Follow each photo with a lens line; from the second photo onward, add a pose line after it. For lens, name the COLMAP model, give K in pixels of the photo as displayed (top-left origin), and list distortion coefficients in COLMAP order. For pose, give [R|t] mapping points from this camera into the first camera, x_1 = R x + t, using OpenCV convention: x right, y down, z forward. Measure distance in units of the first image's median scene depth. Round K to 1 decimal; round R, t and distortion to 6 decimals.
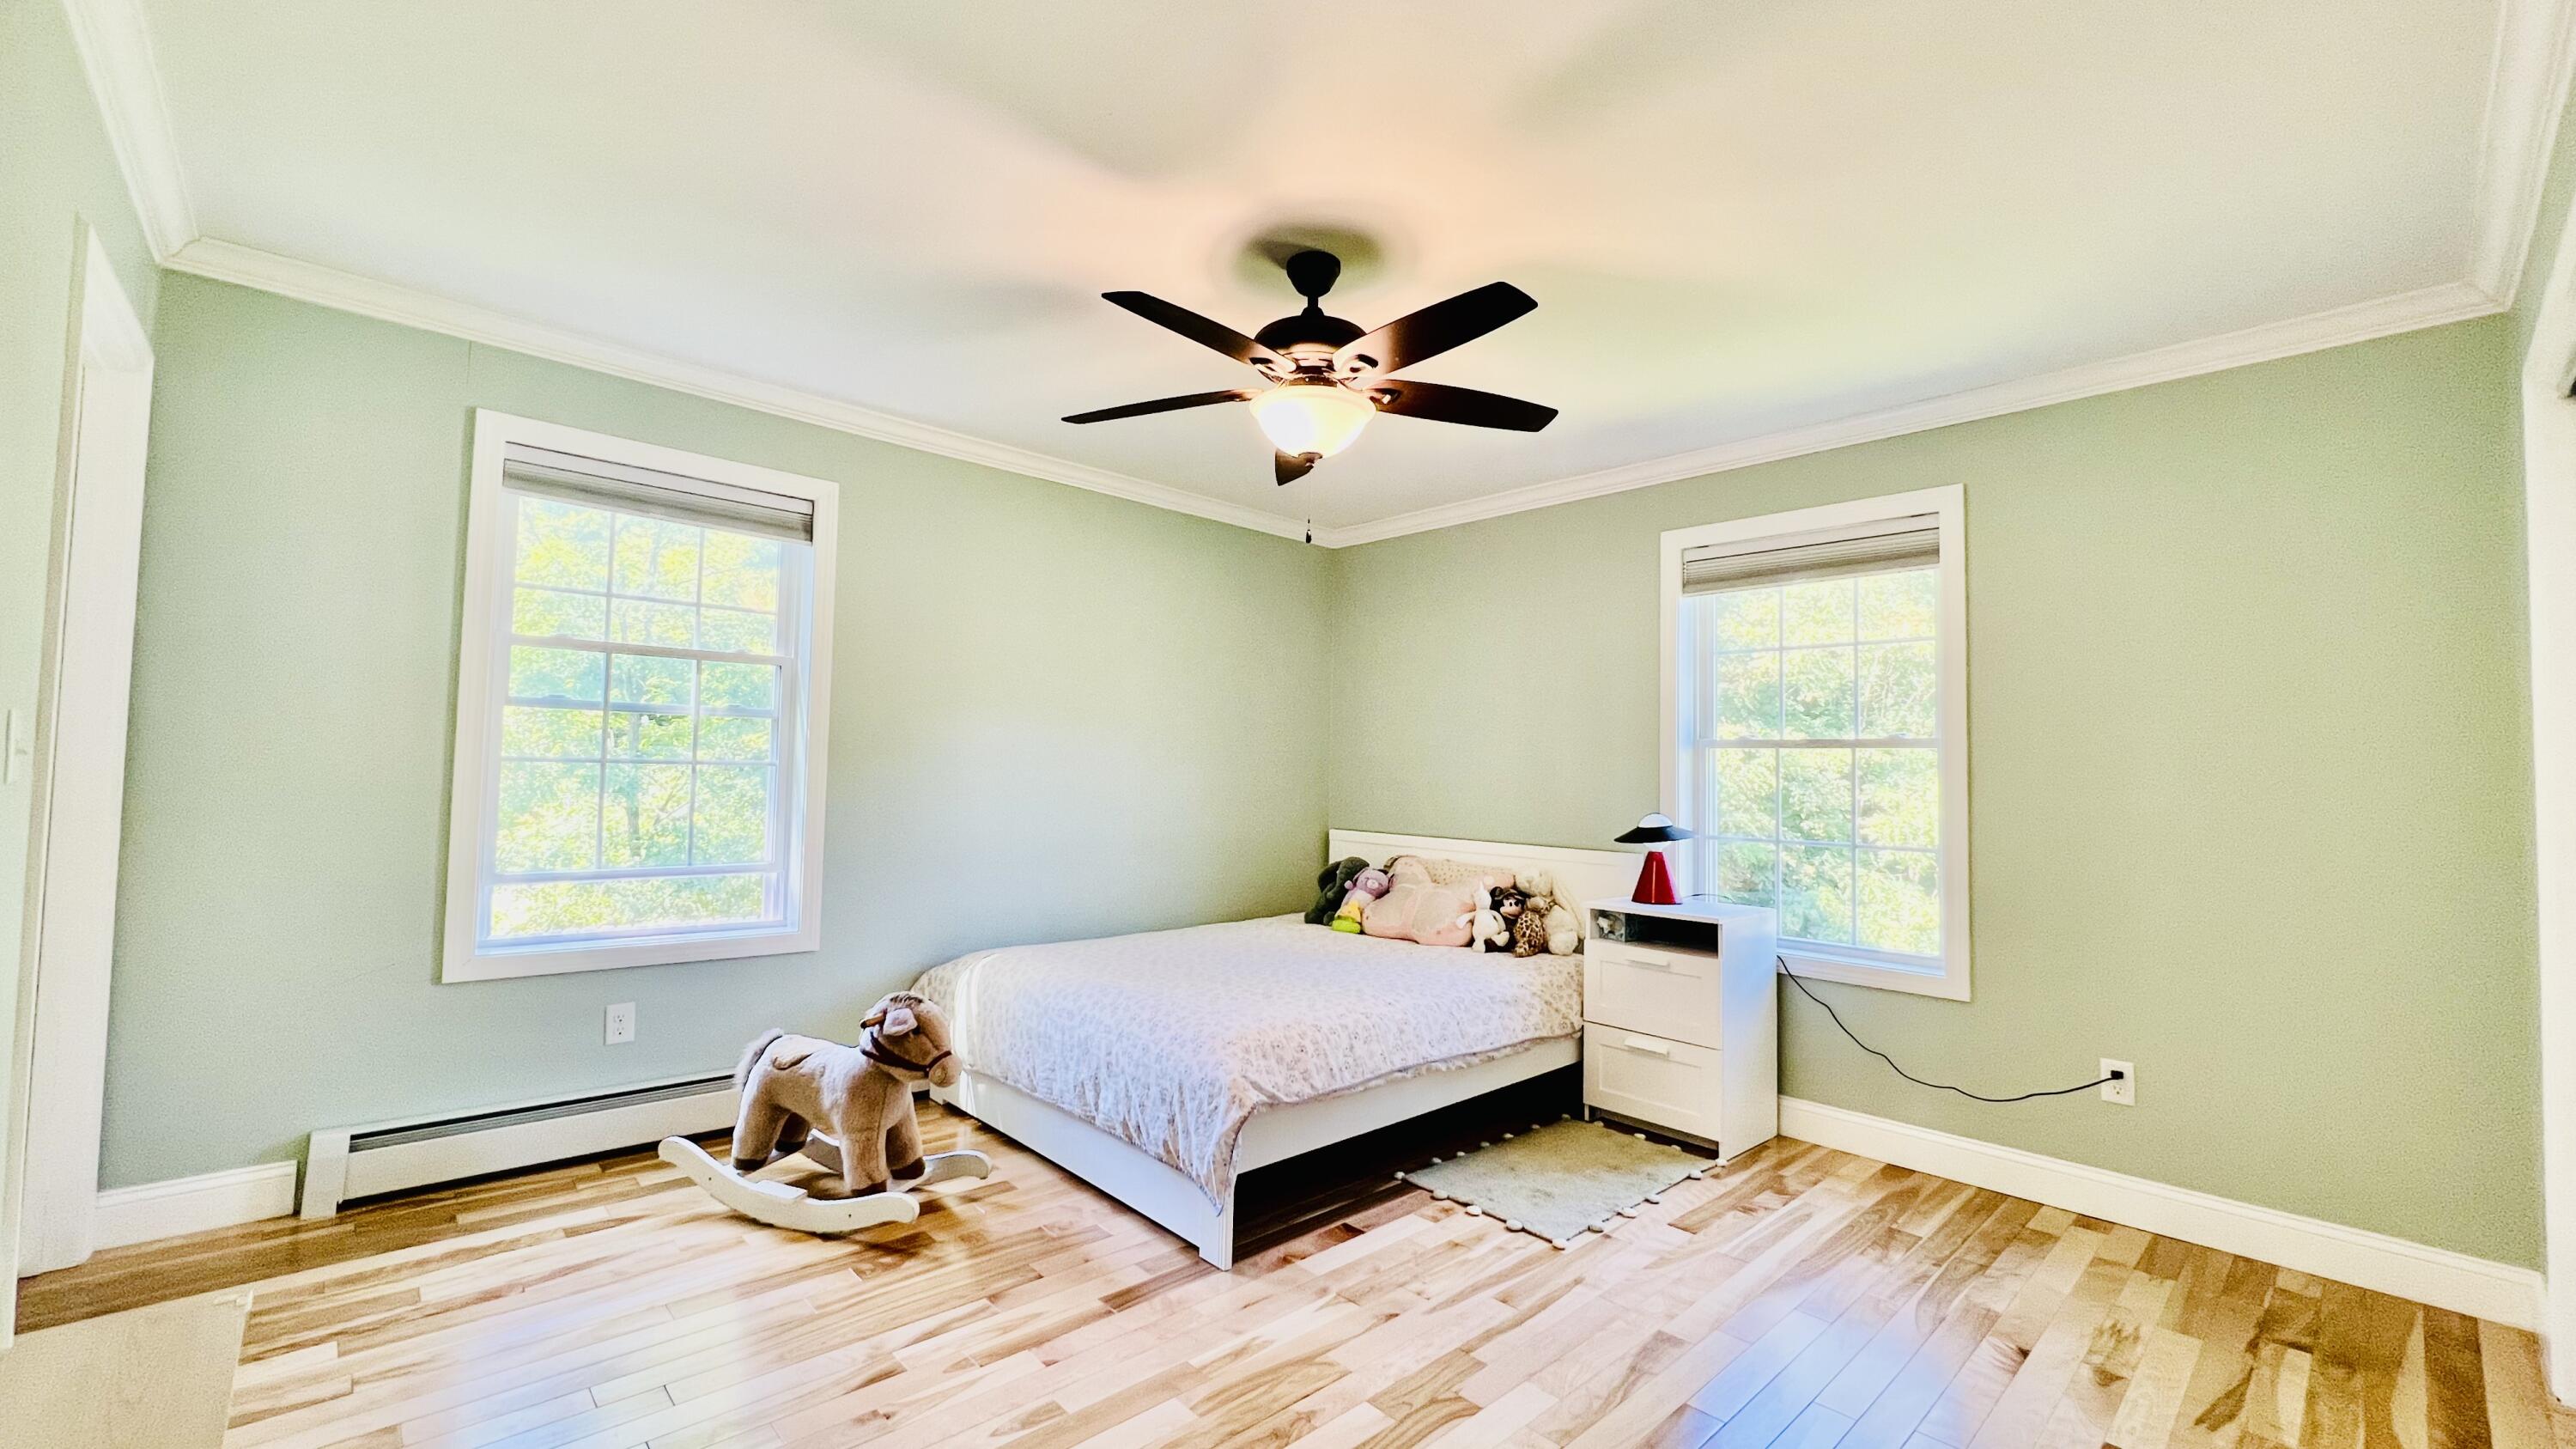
lens RADIAL K [[1028.4, 0, 1277.9], [0, 1028.4, 727.6], [0, 0, 1]] dist [0.002299, -0.000159]
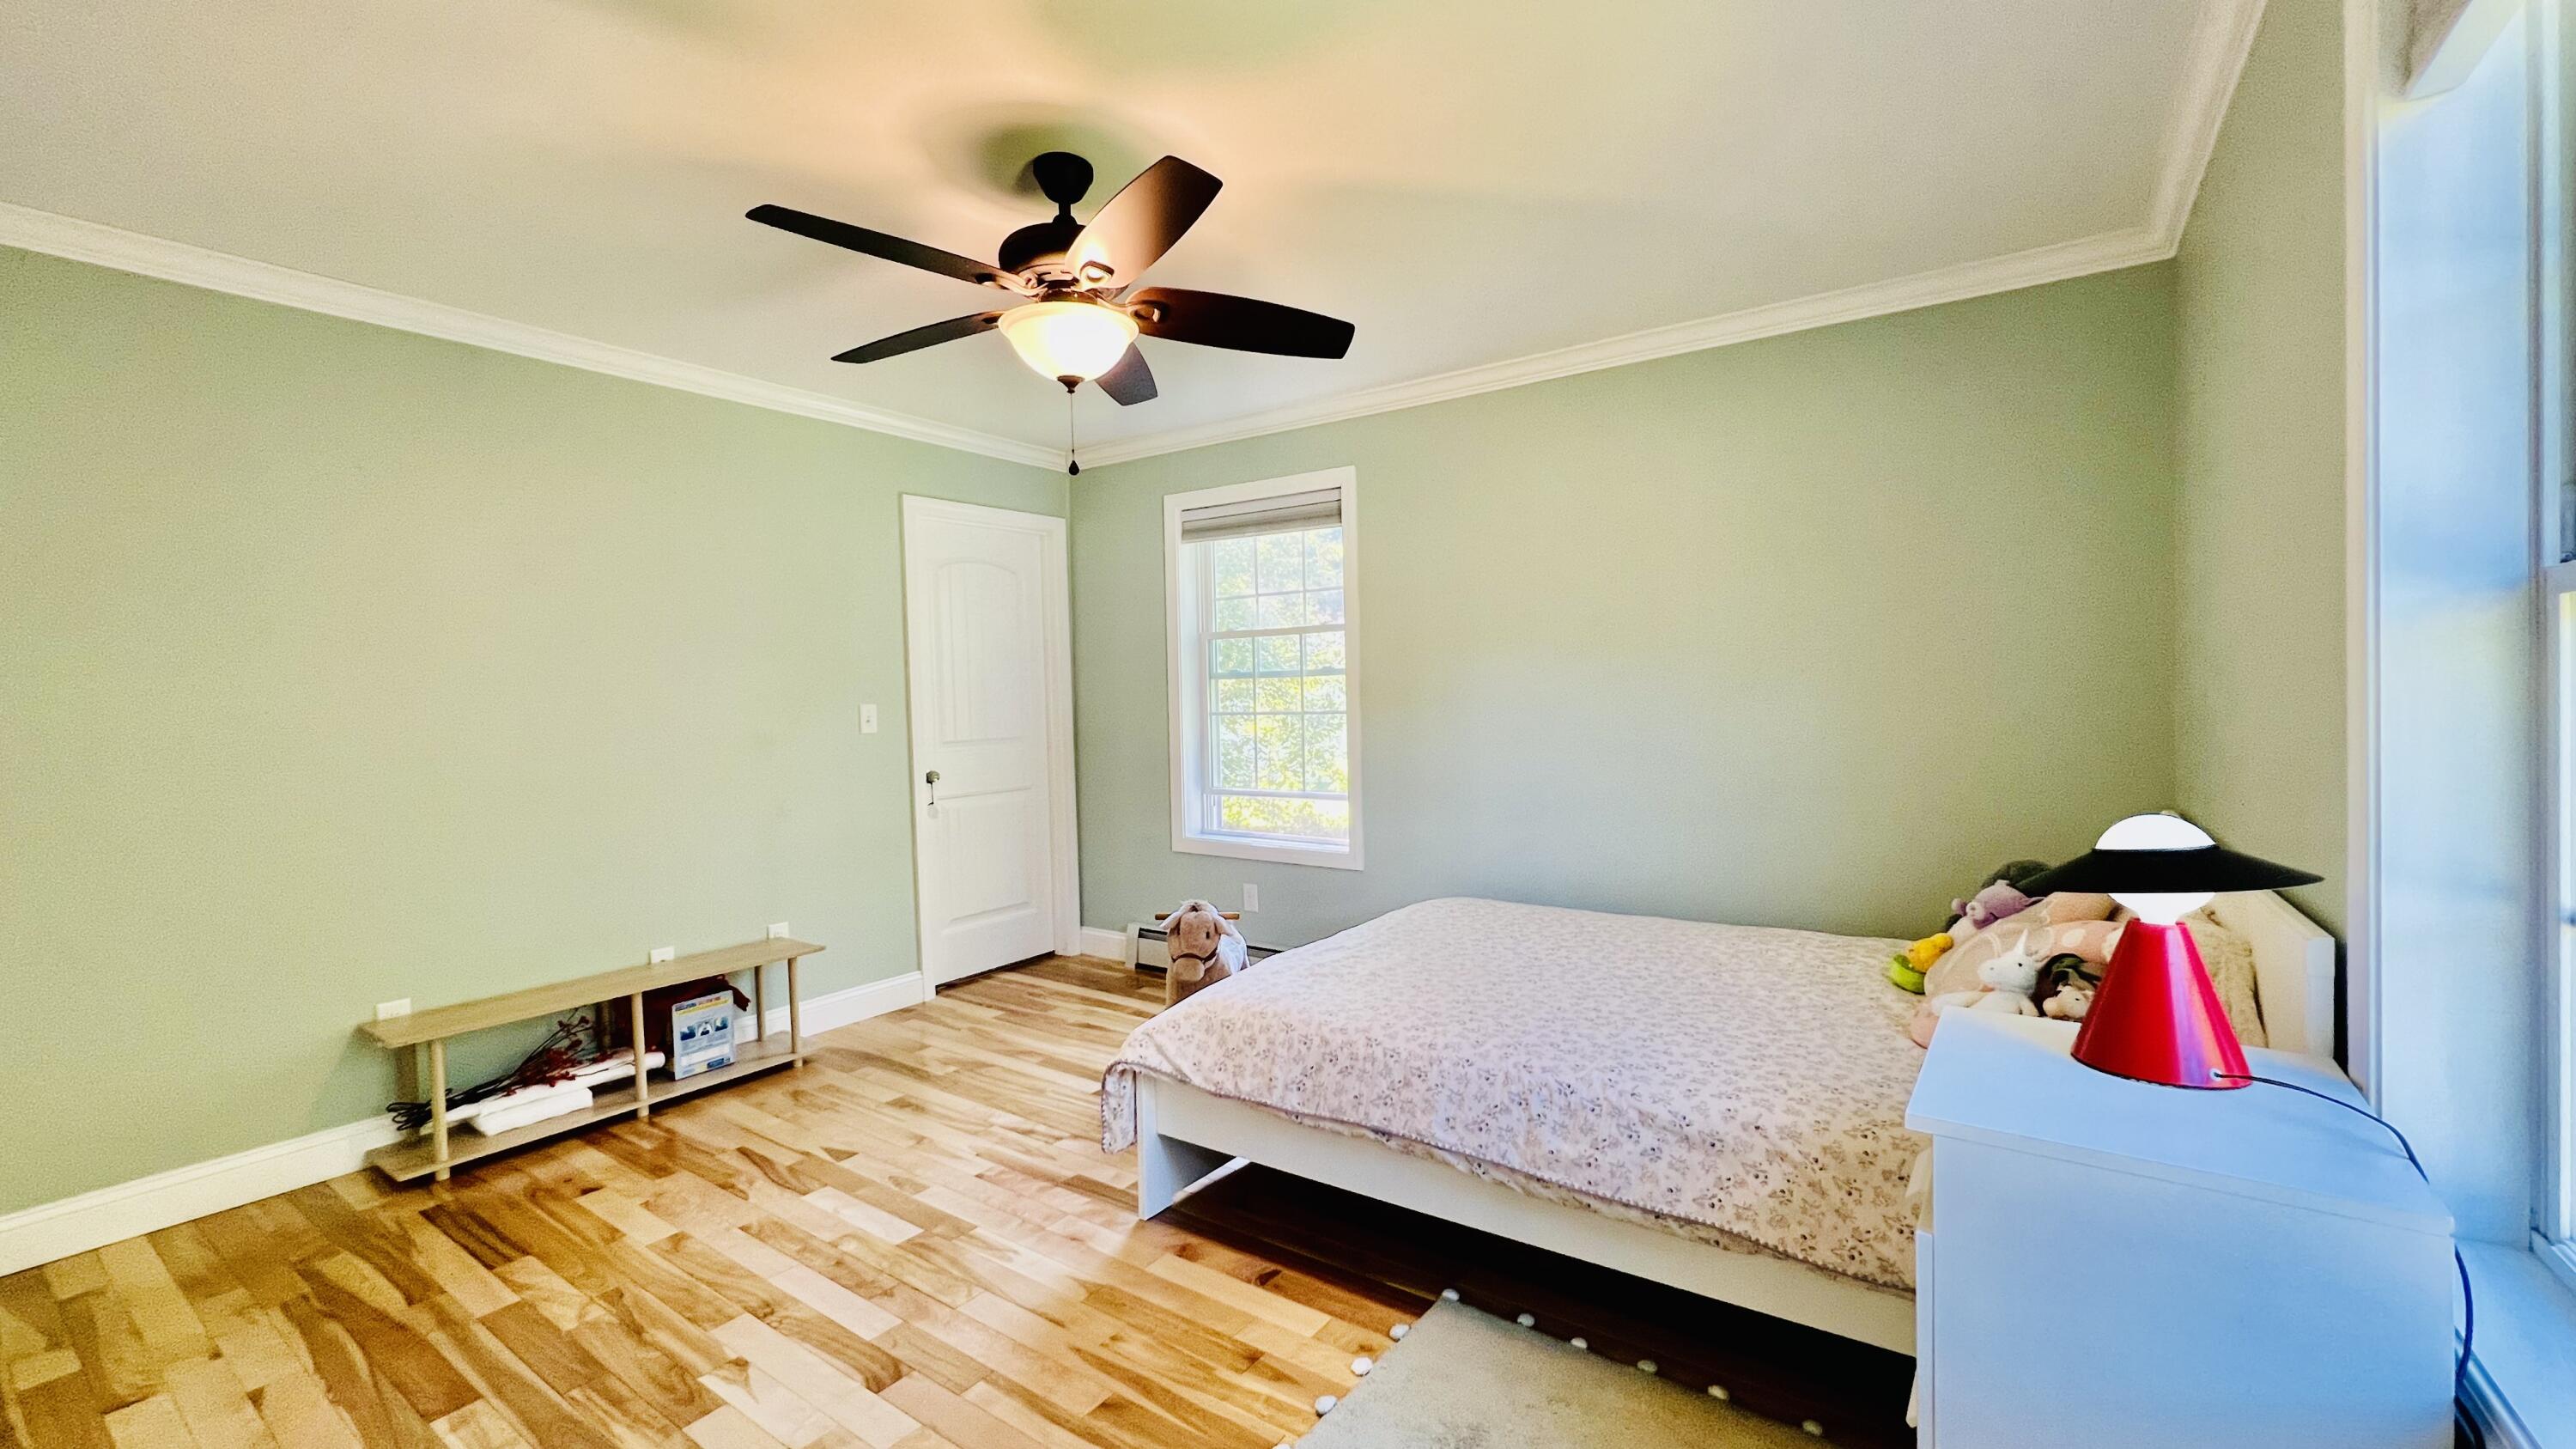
lens RADIAL K [[1028.4, 0, 1286.8], [0, 1028.4, 723.3], [0, 0, 1]] dist [0.002299, -0.000159]
pose [[0.229245, -0.003710, -0.973362, 0.804773], [0.056363, 0.998365, 0.009470, 0.038983], [0.971735, -0.057032, 0.229080, 0.790241]]
